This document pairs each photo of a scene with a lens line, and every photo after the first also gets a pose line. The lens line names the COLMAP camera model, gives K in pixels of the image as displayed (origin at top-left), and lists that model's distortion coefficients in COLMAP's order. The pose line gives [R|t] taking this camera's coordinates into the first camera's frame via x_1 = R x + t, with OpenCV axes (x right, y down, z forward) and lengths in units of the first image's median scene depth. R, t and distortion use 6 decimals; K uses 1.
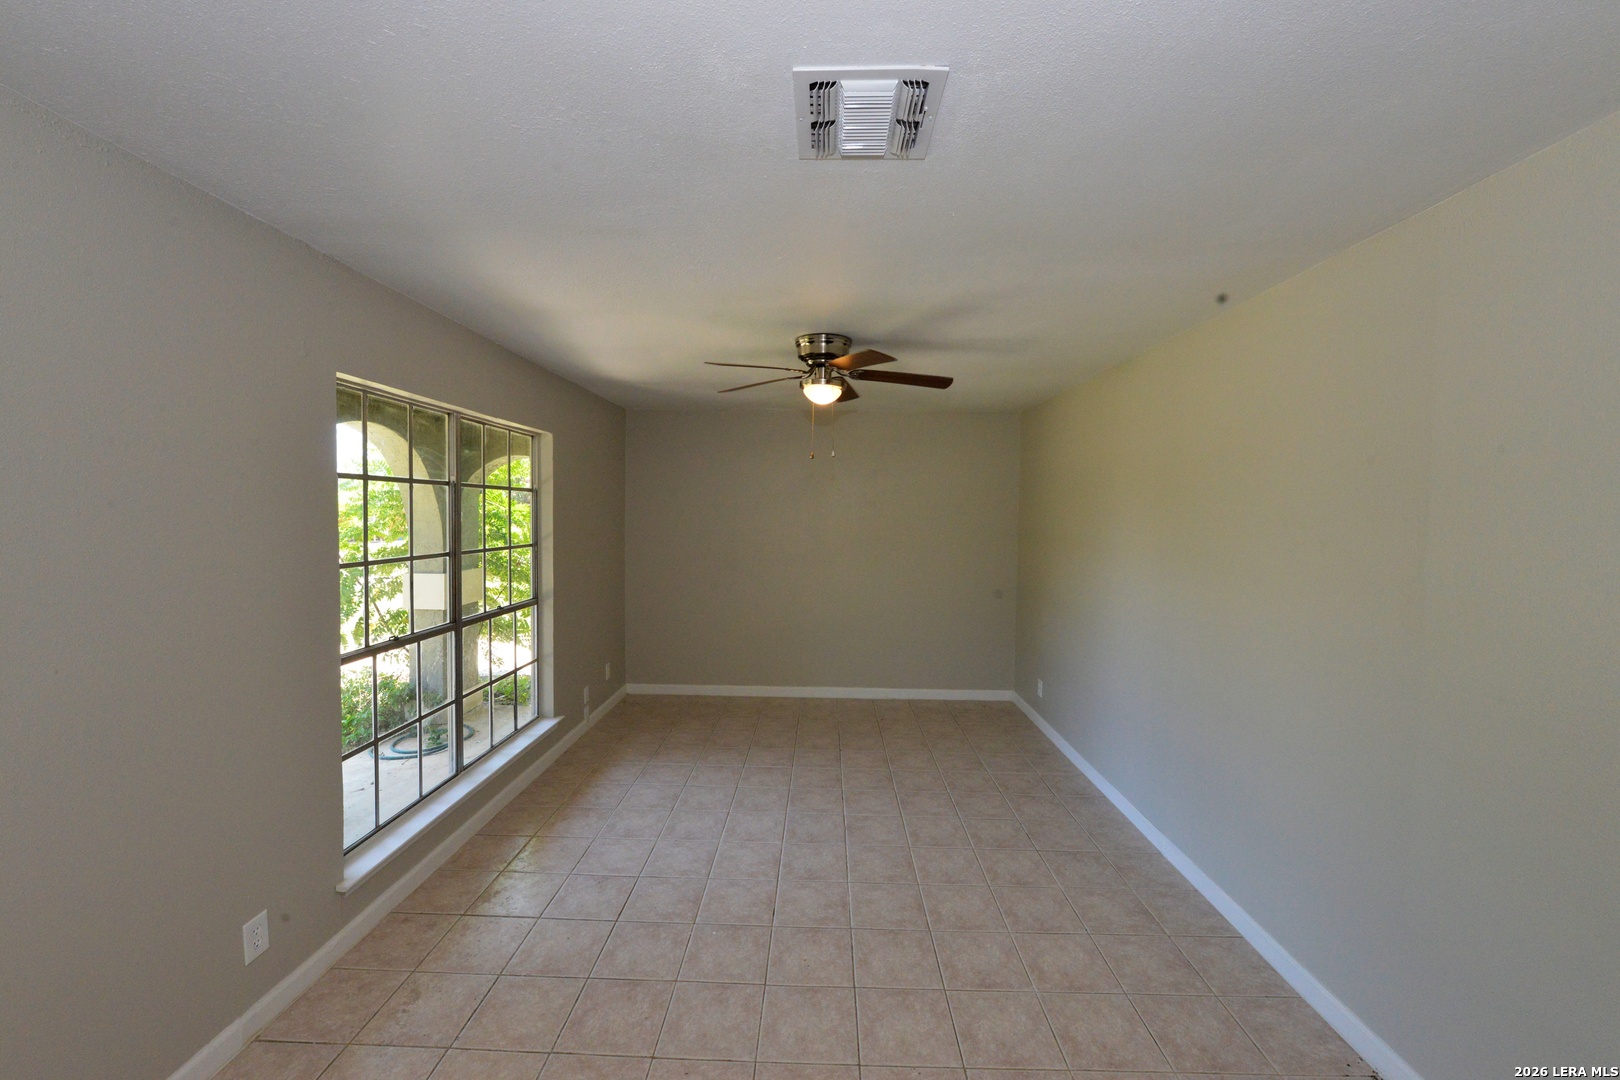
lens RADIAL K [[638.6, 0, 807.5], [0, 638.6, 535.5], [0, 0, 1]] dist [-0.005230, -0.000535]
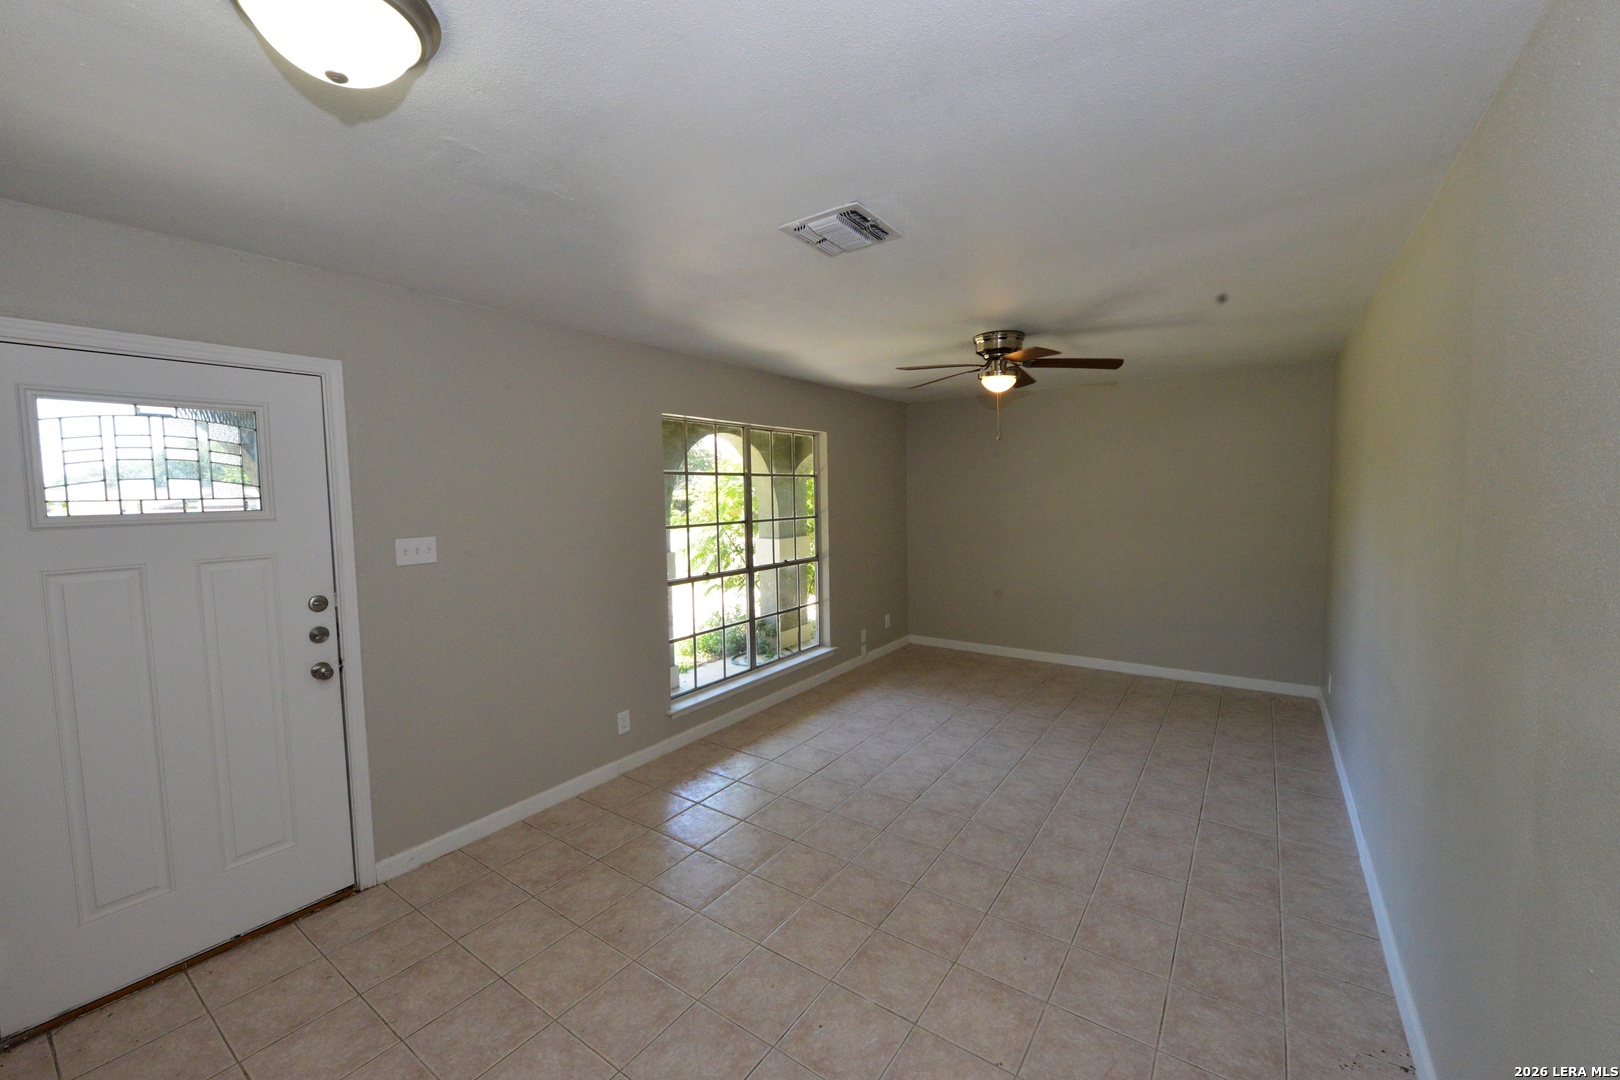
lens RADIAL K [[636.1, 0, 810.0], [0, 636.1, 540.0], [0, 0, 1]] dist [0.000075, -0.000146]
pose [[0.832495, 0.018056, -0.553738, 0.374821], [0.005378, 0.999158, 0.040665, 0.011106], [0.554006, -0.036831, 0.831697, -0.146095]]
